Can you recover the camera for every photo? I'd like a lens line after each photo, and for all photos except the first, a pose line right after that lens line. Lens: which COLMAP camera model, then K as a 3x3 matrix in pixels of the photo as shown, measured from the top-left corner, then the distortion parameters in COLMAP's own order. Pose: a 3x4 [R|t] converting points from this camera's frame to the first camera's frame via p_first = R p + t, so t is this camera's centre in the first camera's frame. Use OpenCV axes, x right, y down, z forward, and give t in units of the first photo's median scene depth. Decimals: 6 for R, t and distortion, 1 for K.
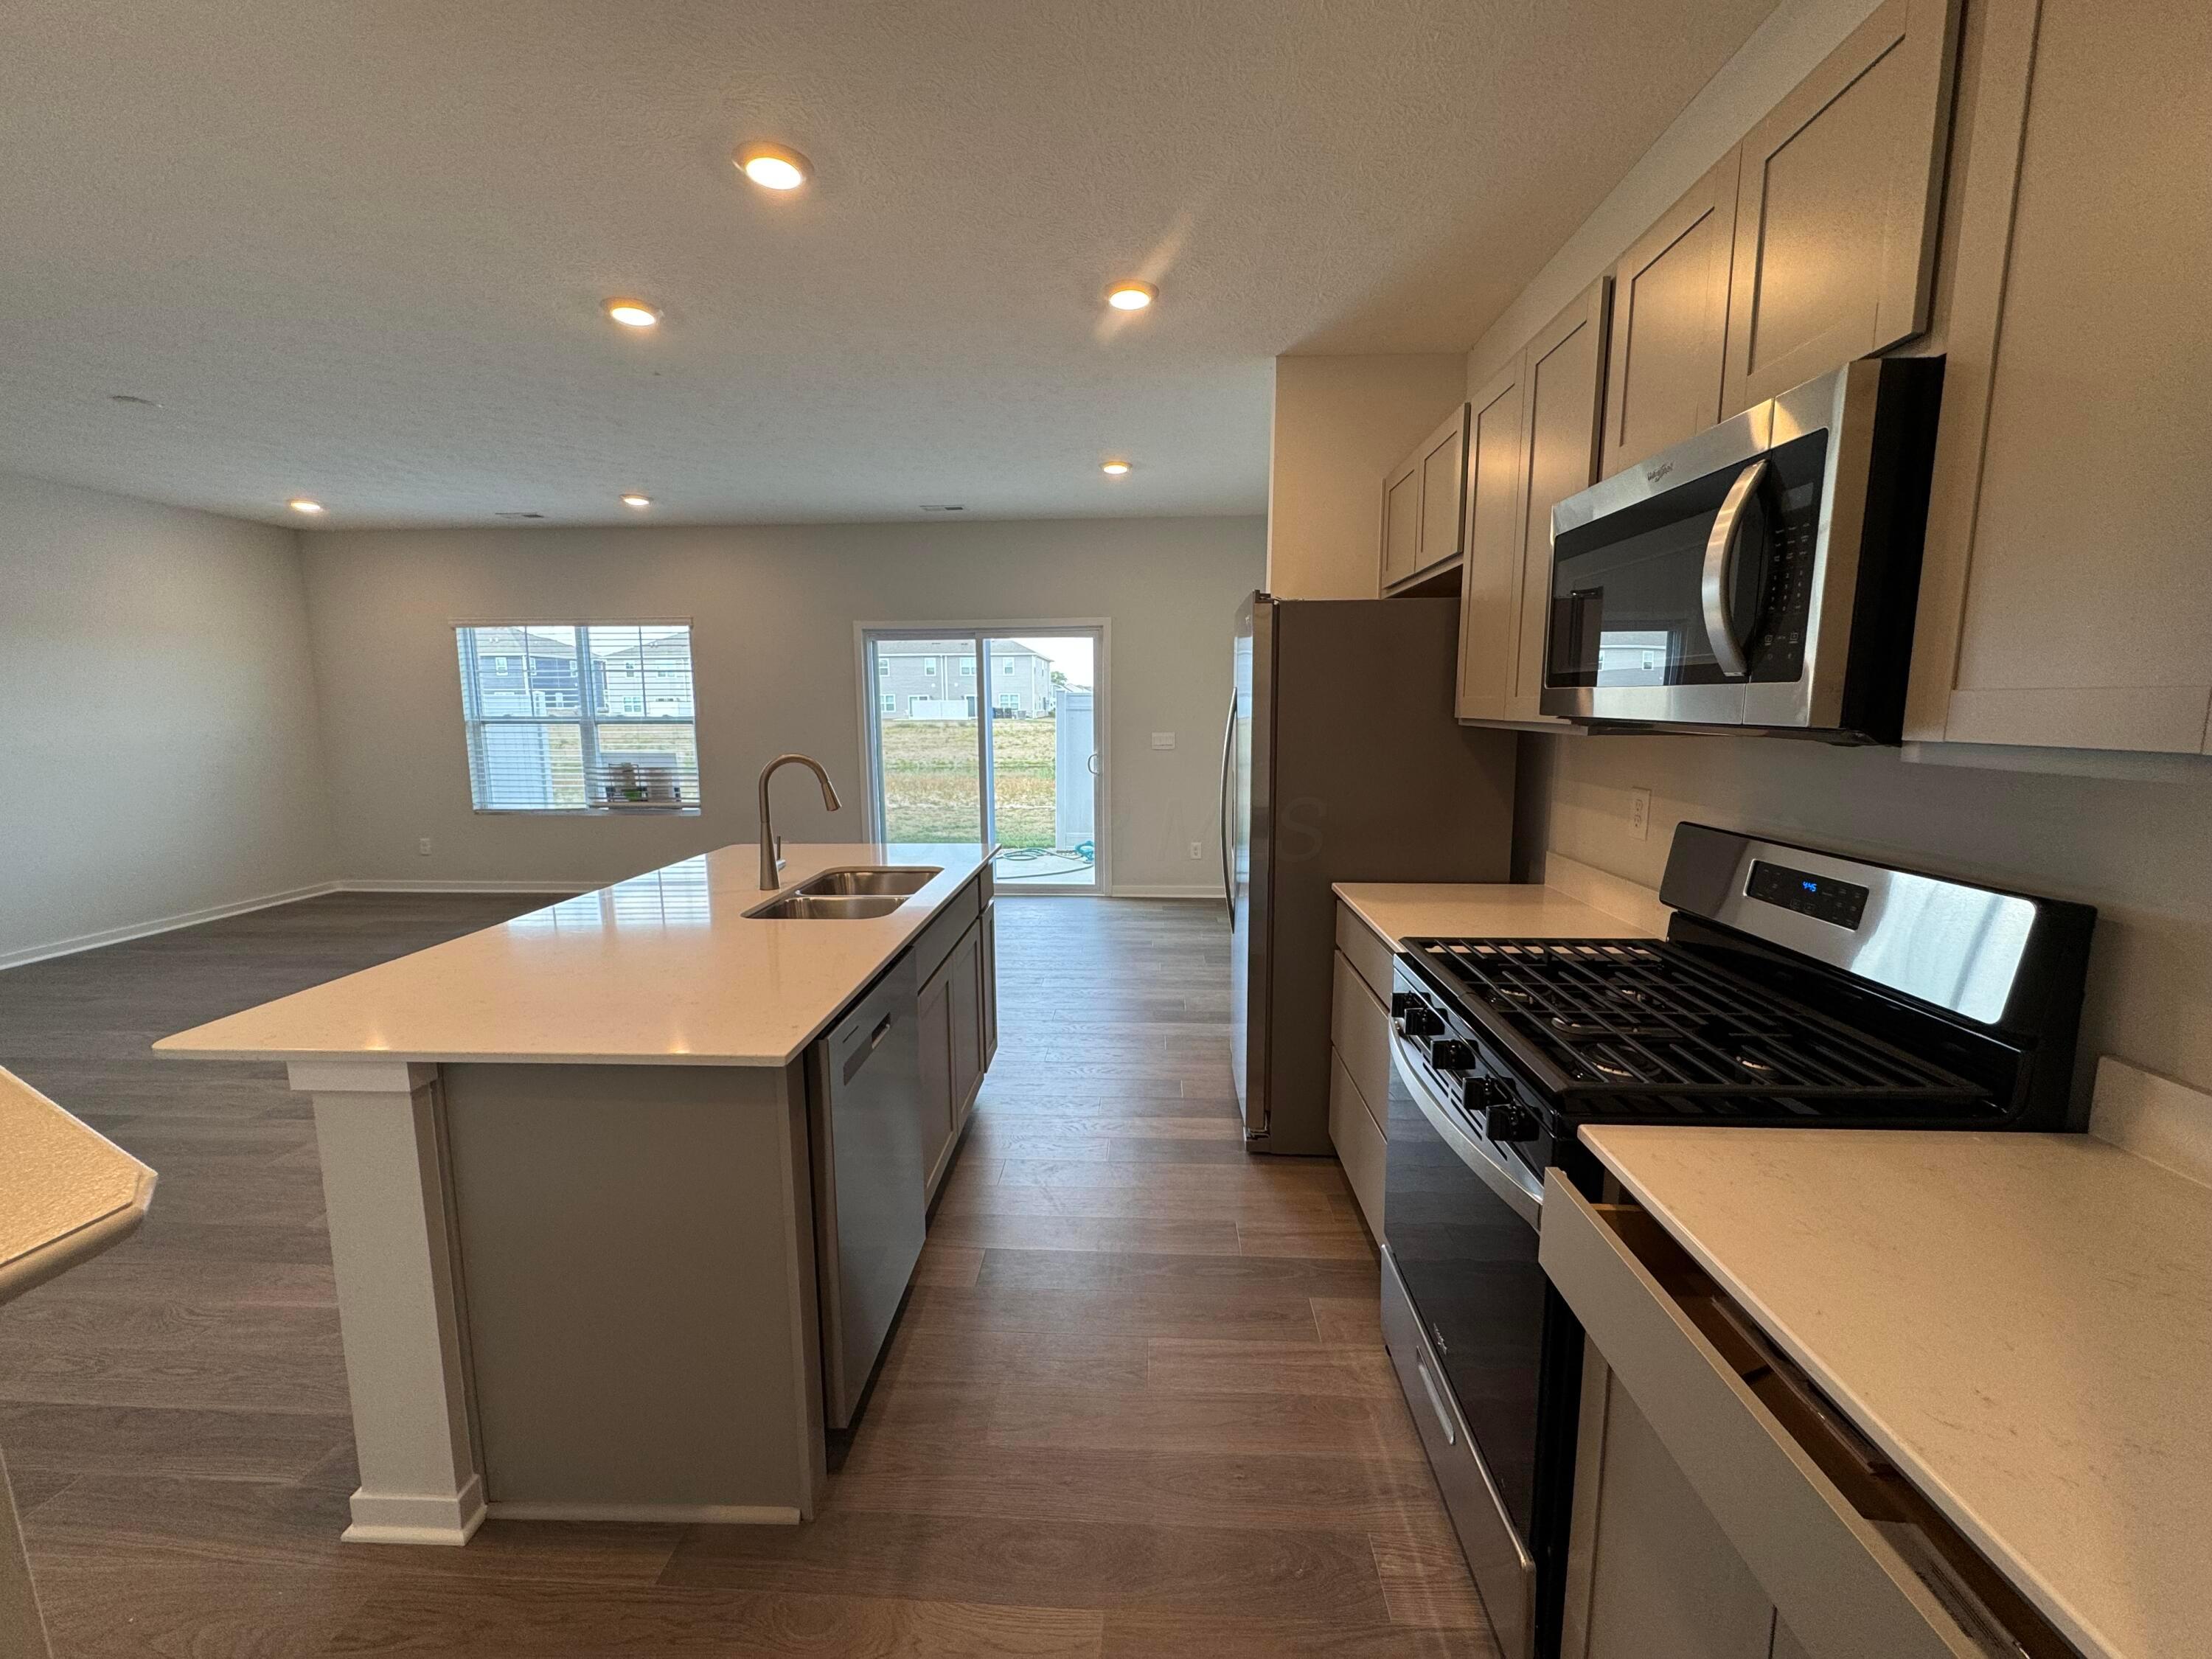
lens RADIAL K [[885.4, 0, 1112.5], [0, 885.4, 824.8], [0, 0, 1]] dist [-0.003793, 0.000844]
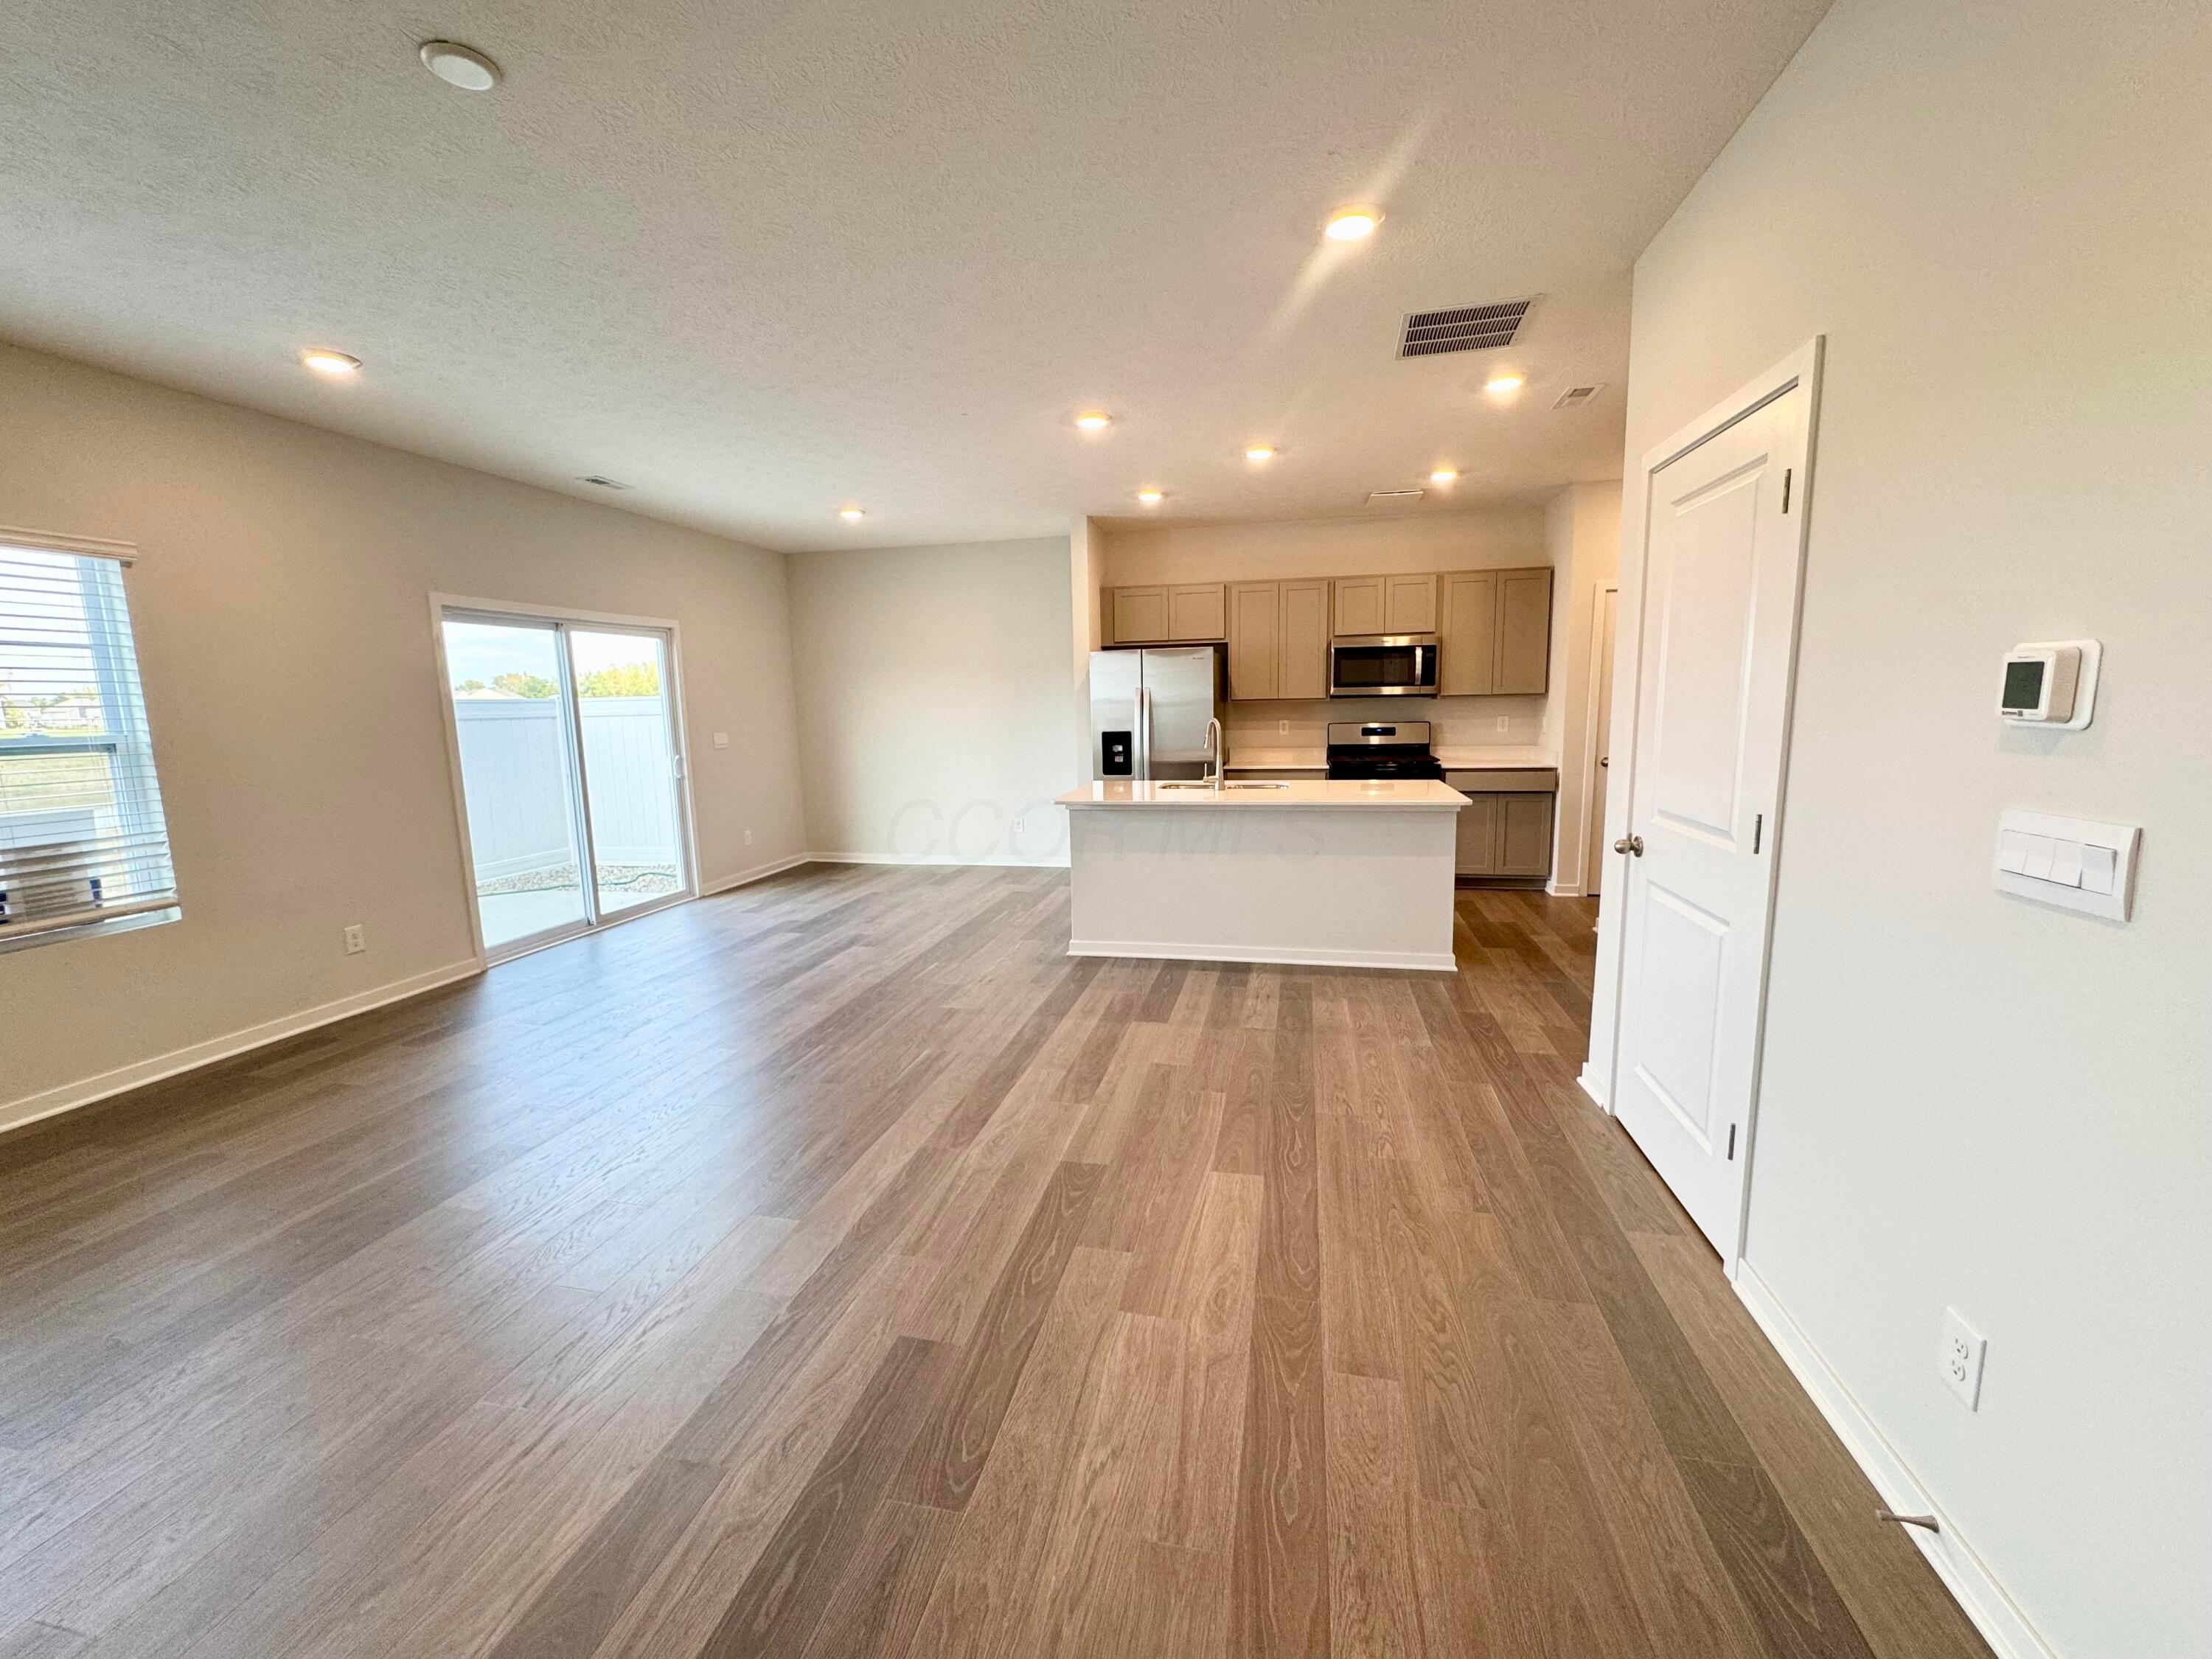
lens RADIAL K [[885.4, 0, 1101.9], [0, 885.4, 826.6], [0, 0, 1]] dist [-0.003793, 0.000844]
pose [[0.161130, -0.135695, 0.977560, -0.730844], [0.161284, 0.980808, 0.109561, -0.028565], [-0.973666, 0.140011, 0.179923, 0.295825]]
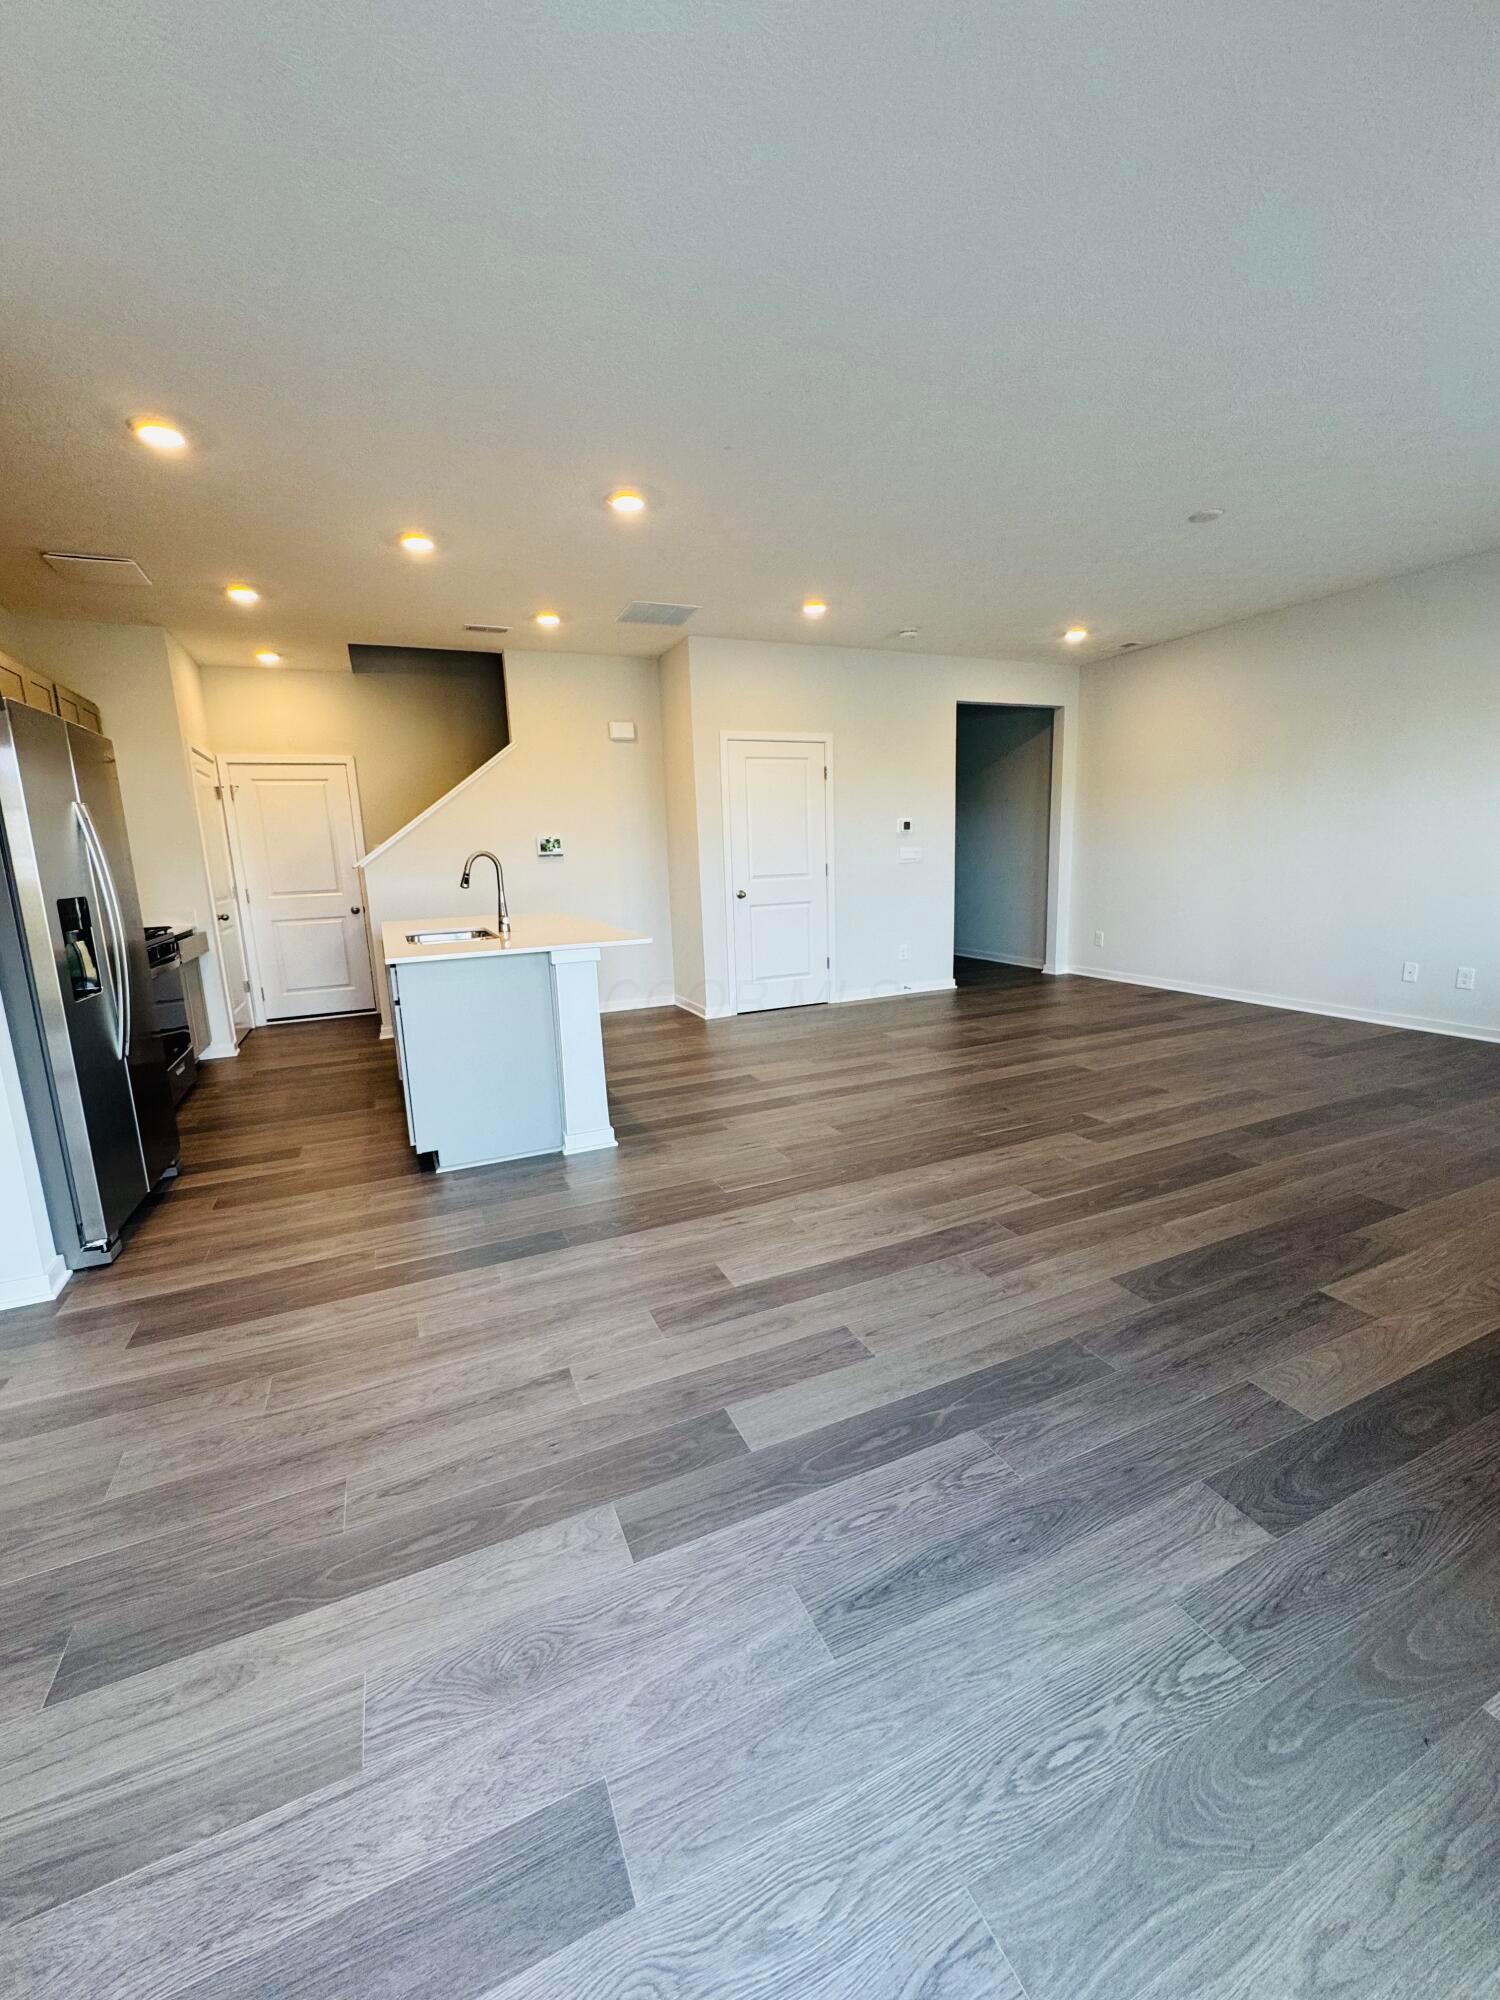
lens RADIAL K [[800.6, 0, 755.3], [0, 800.6, 1005.9], [0, 0, 1]] dist [-0.003793, 0.000844]
pose [[-0.882502, 0.127564, -0.452678, -0.043365], [-0.025295, 0.948246, 0.316527, -0.088409], [0.469628, 0.290786, -0.833603, 0.806403]]
